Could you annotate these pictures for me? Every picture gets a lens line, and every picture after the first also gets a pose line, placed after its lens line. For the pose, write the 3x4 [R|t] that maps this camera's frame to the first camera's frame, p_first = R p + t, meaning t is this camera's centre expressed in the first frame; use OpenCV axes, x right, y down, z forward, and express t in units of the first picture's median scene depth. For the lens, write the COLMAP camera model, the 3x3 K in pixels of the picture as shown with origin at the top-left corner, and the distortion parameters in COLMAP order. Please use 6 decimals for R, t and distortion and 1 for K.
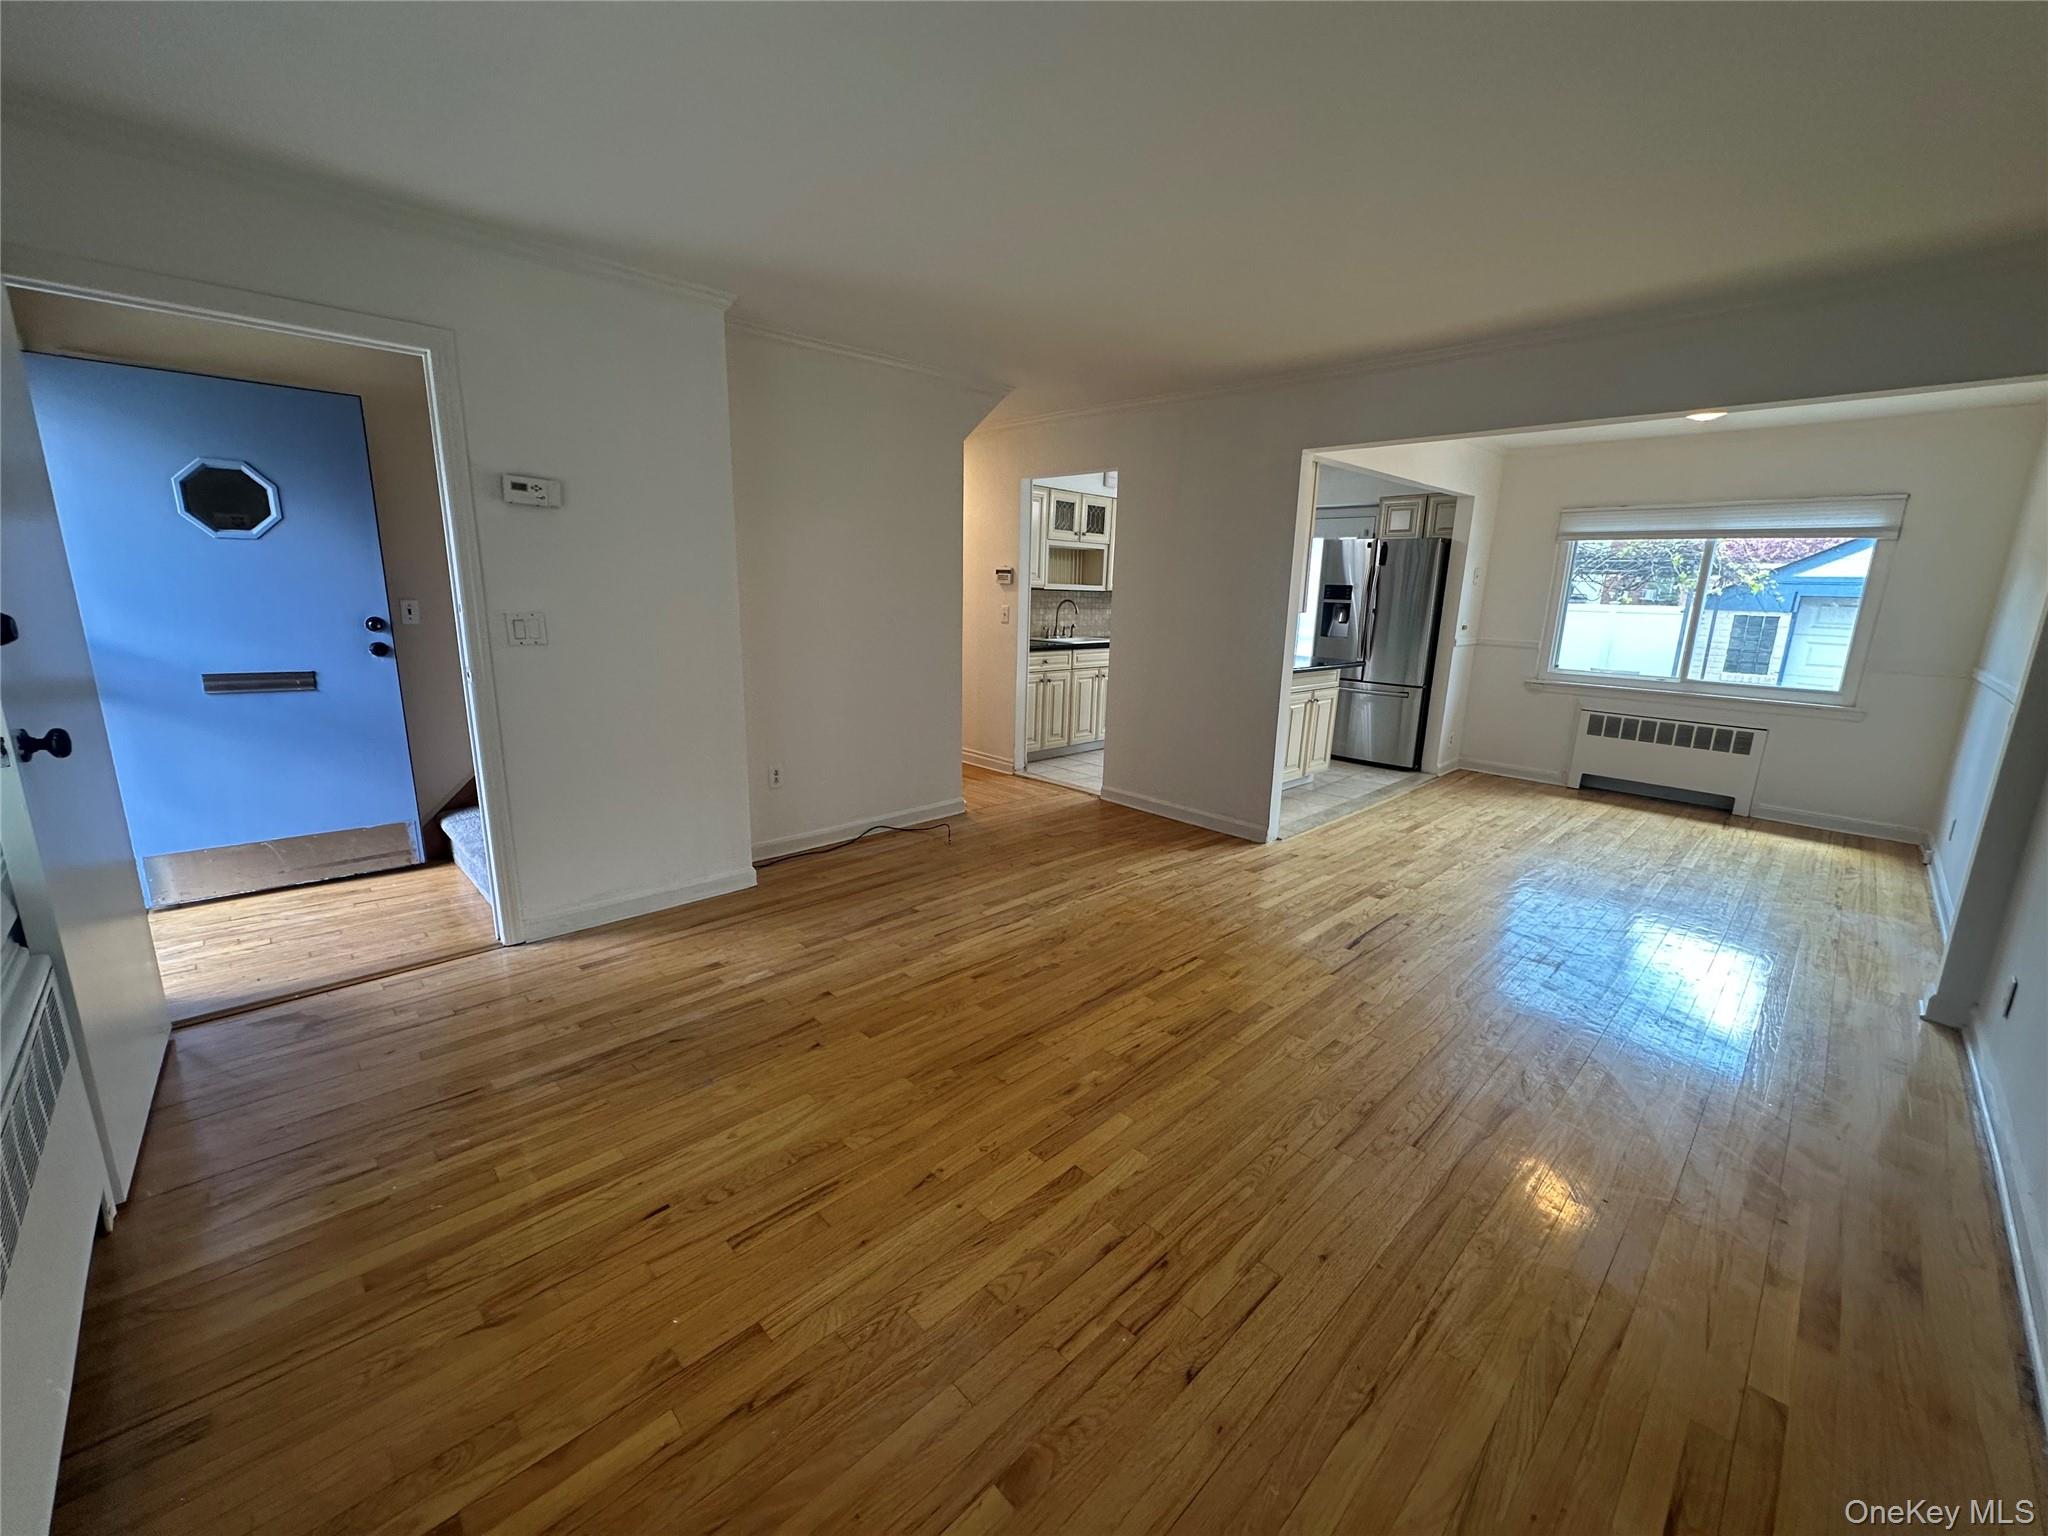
lens RADIAL K [[815.7, 0, 1024.4], [0, 815.7, 765.2], [0, 0, 1]] dist [-0.000615, 0.000043]
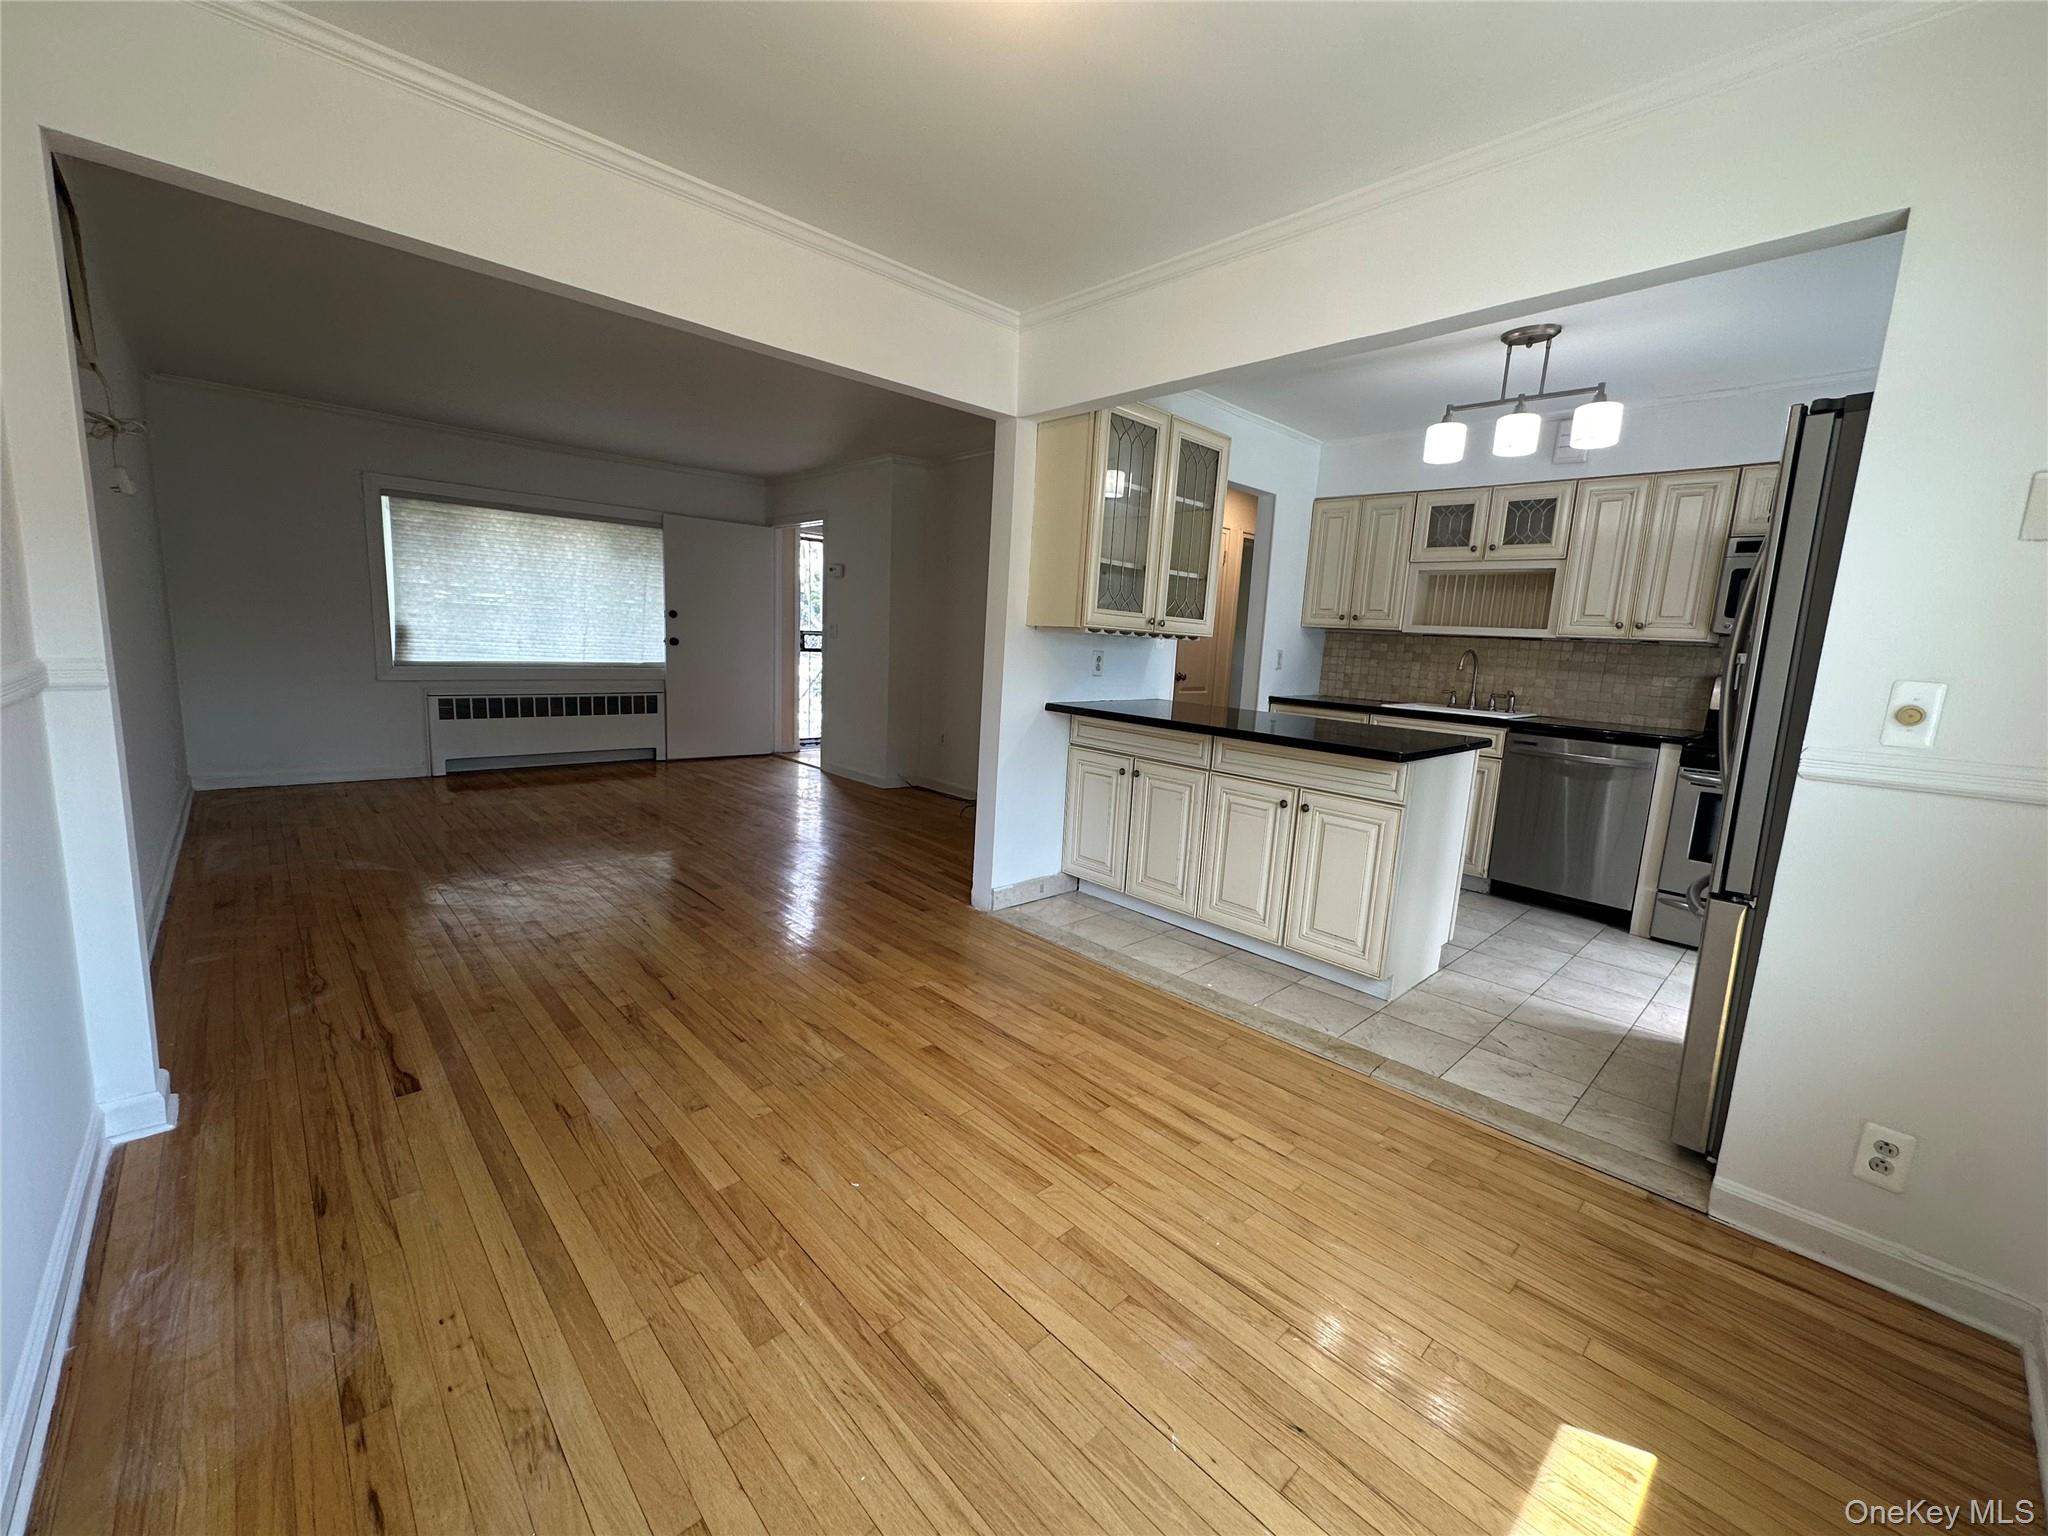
lens RADIAL K [[819.9, 0, 1021.2], [0, 819.9, 768.1], [0, 0, 1]] dist [-0.001234, 0.000568]
pose [[-0.017058, 0.131029, -0.991232, 1.714670], [-0.267684, 0.954588, 0.130792, -0.243205], [0.963356, 0.267568, 0.018791, 1.579849]]
